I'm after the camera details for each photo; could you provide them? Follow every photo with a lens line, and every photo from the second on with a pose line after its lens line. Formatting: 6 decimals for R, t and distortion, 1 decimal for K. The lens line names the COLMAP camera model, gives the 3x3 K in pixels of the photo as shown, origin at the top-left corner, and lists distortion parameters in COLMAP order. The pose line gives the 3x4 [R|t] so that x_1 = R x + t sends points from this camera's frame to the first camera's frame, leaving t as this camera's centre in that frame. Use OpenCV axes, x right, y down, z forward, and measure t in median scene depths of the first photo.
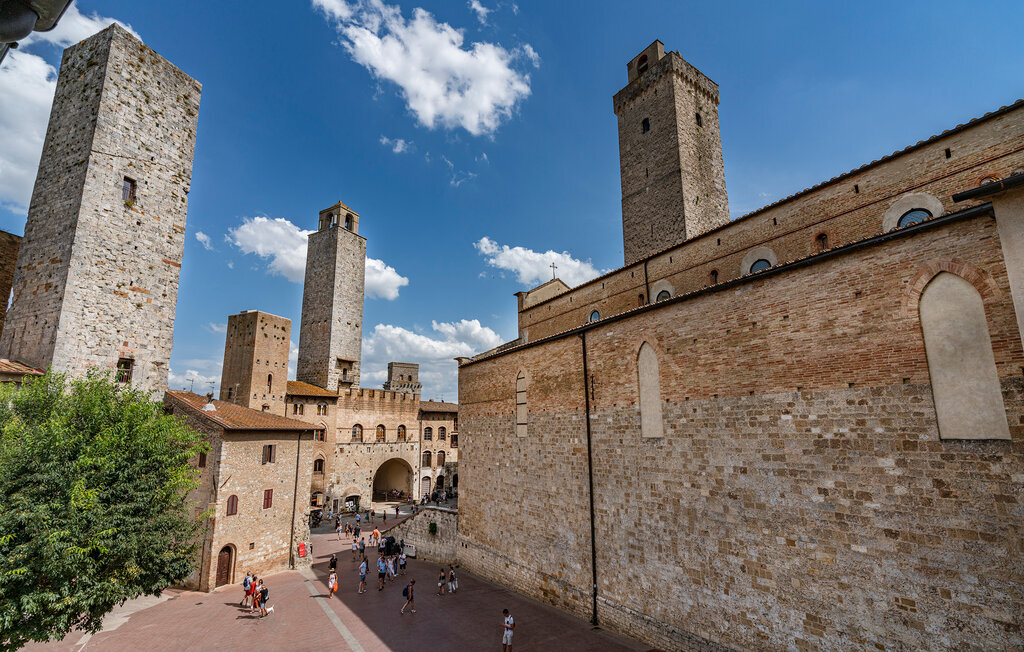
lens RADIAL K [[456.9, 0, 509.6], [0, 456.9, 359.8], [0, 0, 1]] dist [-0.002035, 0.000029]
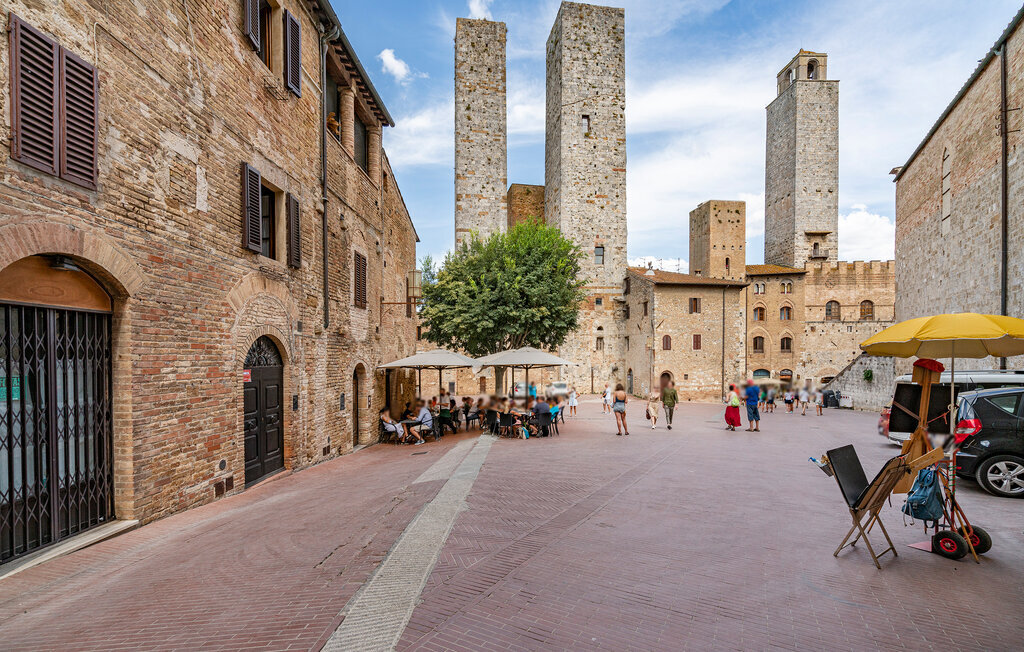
lens RADIAL K [[456.9, 0, 509.6], [0, 456.9, 359.8], [0, 0, 1]] dist [-0.002035, 0.000029]
pose [[0.531893, 0.014996, -0.846679, 0.201596], [0.152932, 0.981702, 0.113461, 0.122357], [0.832888, -0.189834, 0.519867, -0.040946]]
